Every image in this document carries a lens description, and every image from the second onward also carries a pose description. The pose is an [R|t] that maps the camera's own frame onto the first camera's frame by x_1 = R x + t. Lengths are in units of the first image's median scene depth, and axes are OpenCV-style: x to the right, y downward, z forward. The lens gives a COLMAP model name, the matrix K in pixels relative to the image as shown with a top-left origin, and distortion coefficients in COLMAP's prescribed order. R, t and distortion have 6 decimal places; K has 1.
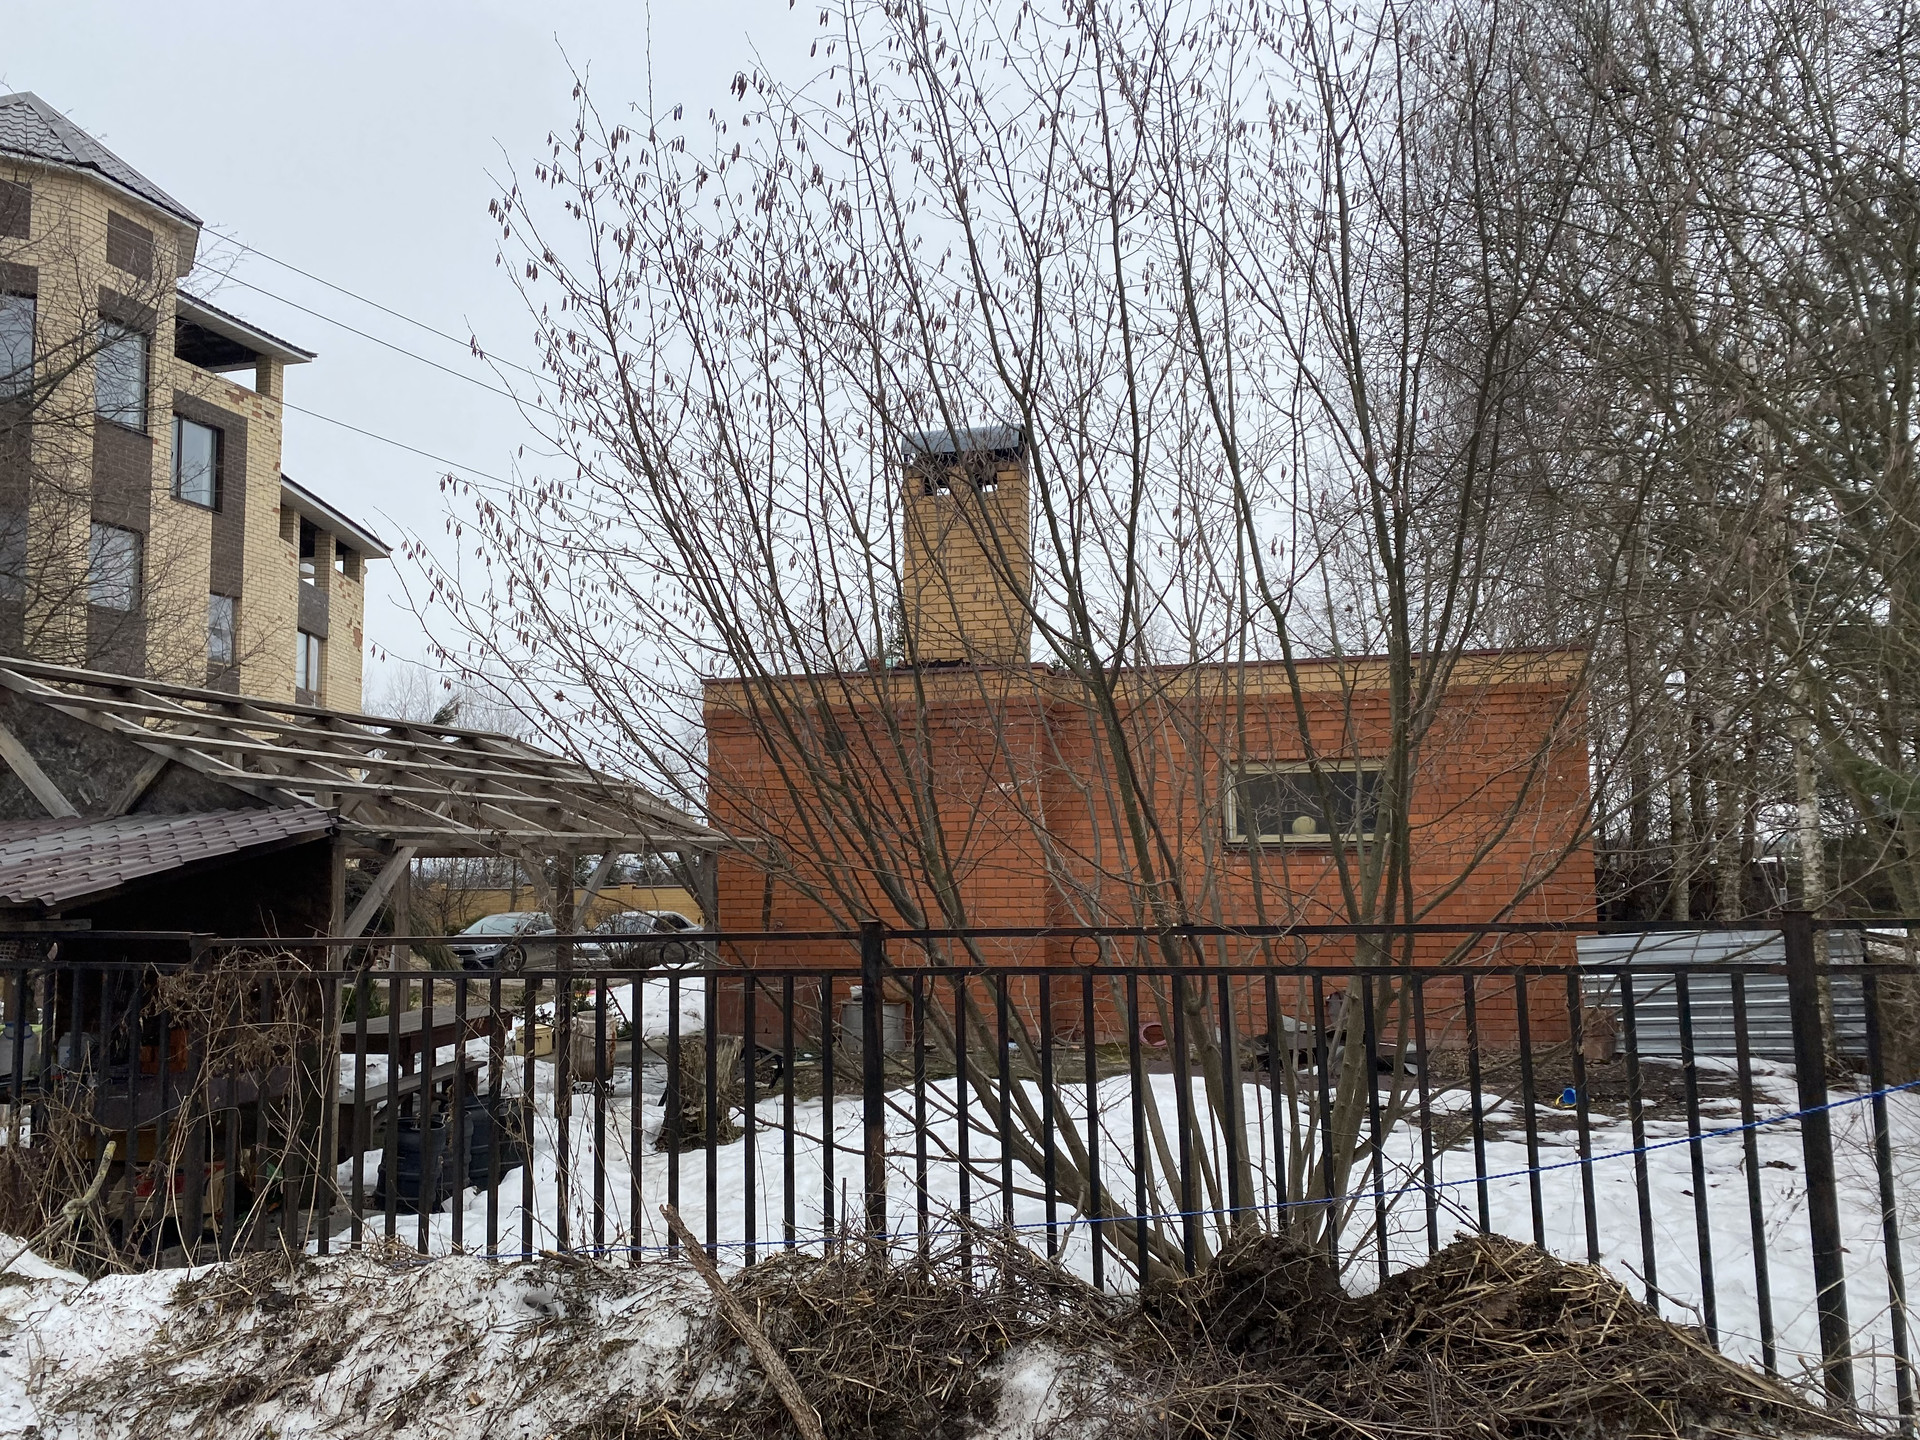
lens RADIAL K [[1512.8, 0, 964.2], [0, 1512.8, 734.6], [0, 0, 1]] dist [-0.002550, 0.014677]
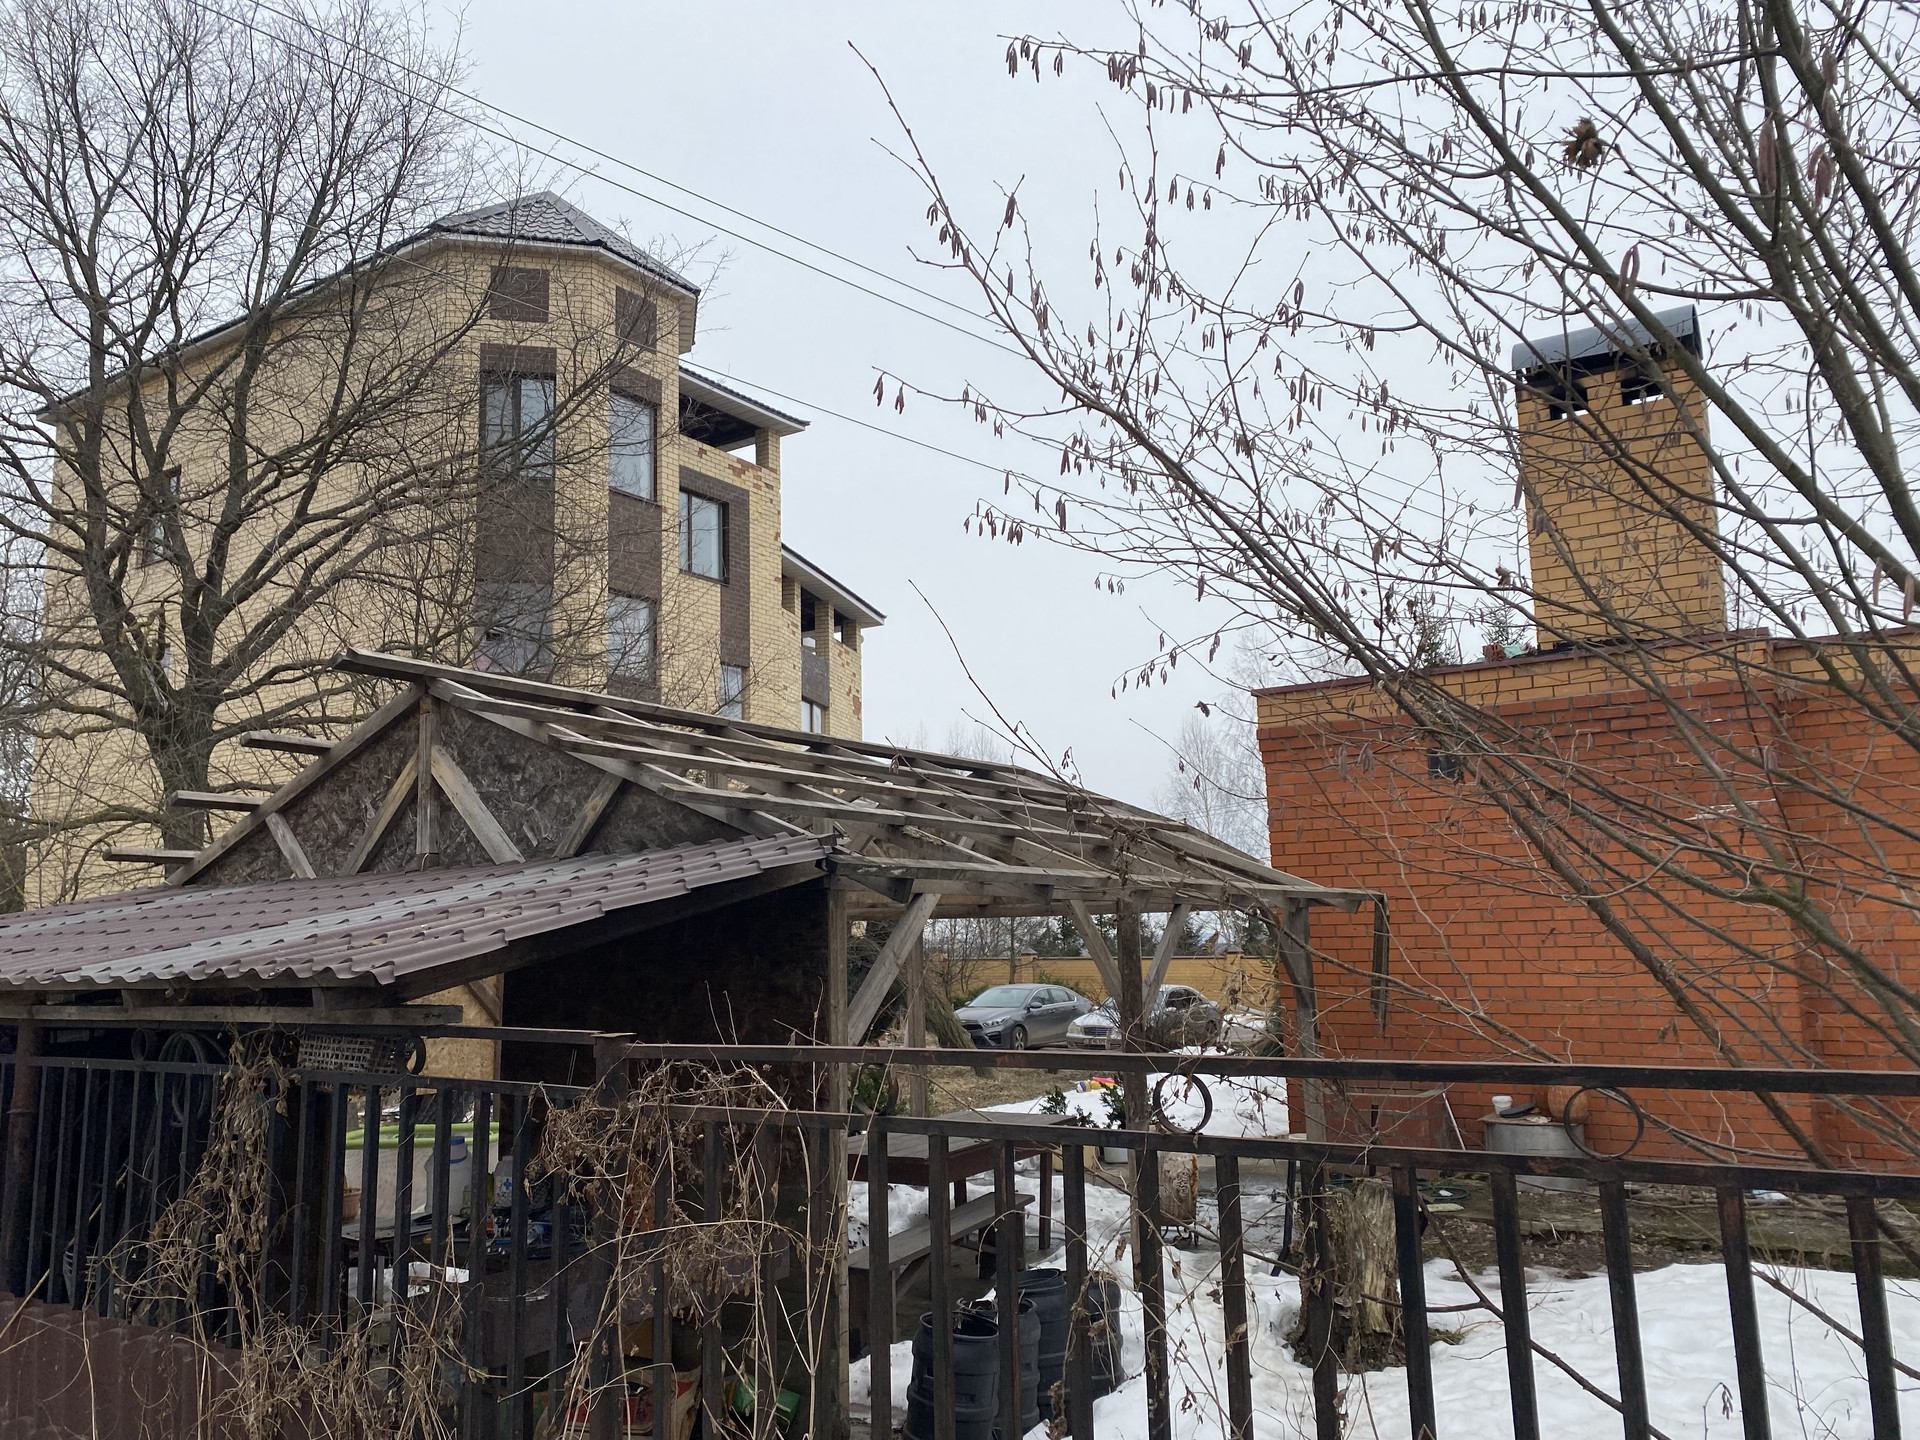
lens RADIAL K [[1438.8, 0, 960.0], [0, 1438.8, 720.0], [0, 0, 1]] dist [0.074526, -0.047934]
pose [[0.951099, -0.053743, -0.304175, -0.063074], [0.035807, 0.997291, -0.064247, 0.016209], [0.306804, 0.050213, 0.950447, 0.157143]]
